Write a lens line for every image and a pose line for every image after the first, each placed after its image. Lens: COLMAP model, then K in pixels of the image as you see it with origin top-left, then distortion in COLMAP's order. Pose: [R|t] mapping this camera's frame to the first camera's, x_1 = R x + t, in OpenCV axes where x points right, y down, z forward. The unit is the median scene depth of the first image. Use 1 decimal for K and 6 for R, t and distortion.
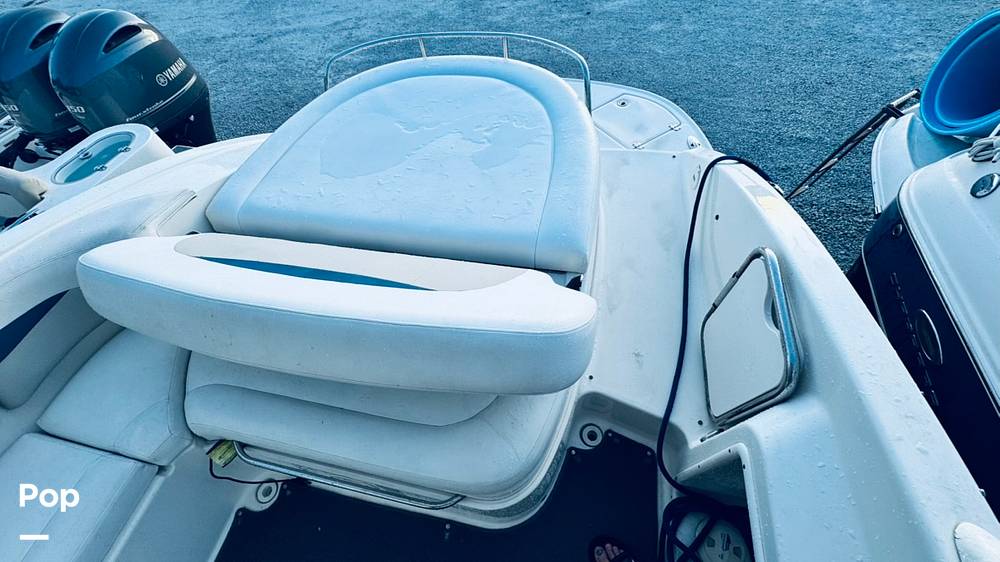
lens RADIAL K [[404.8, 0, 507.6], [0, 404.8, 273.6], [0, 0, 1]] dist [-0.000782, 0.000044]
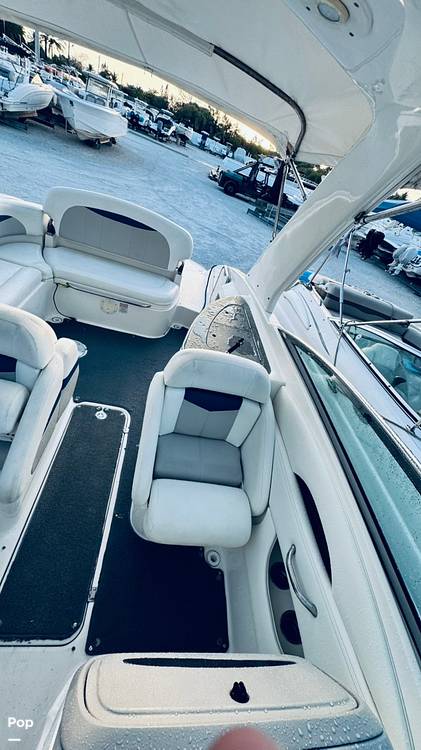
lens RADIAL K [[303.6, 0, 215.3], [0, 303.6, 374.4], [0, 0, 1]] dist [-0.000782, 0.000044]
pose [[0.873273, 0.151560, 0.463058, -0.565166], [-0.023975, 0.962604, -0.269848, 1.375018], [-0.486640, 0.224549, 0.844250, -1.021958]]
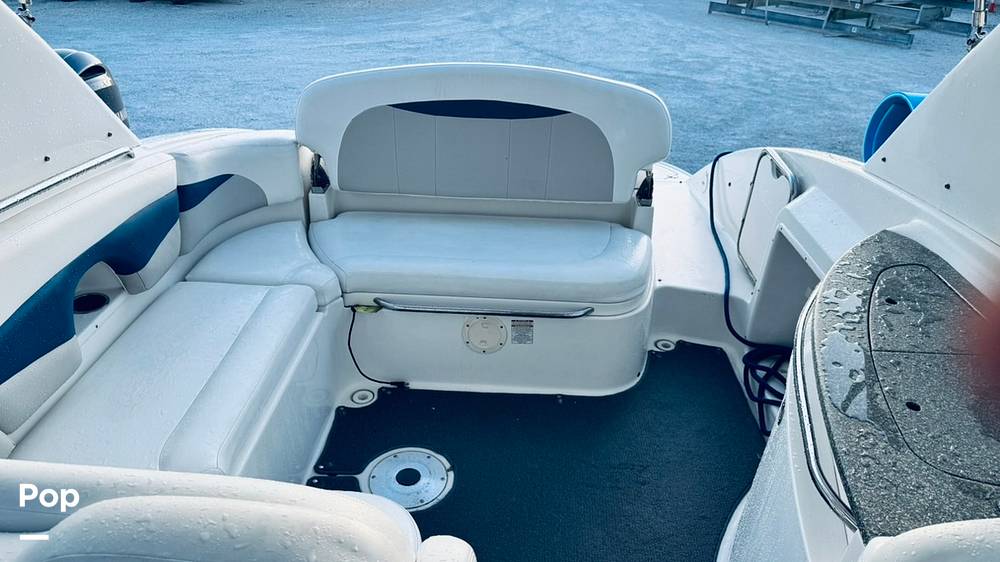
lens RADIAL K [[714.1, 0, 496.5], [0, 714.1, 287.7], [0, 0, 1]] dist [0.042549, -0.025424]
pose [[0.978967, 0.028702, 0.201991, -0.643067], [0.064515, 0.895701, -0.439951, 1.095259], [-0.193551, 0.443729, 0.875010, -0.686142]]
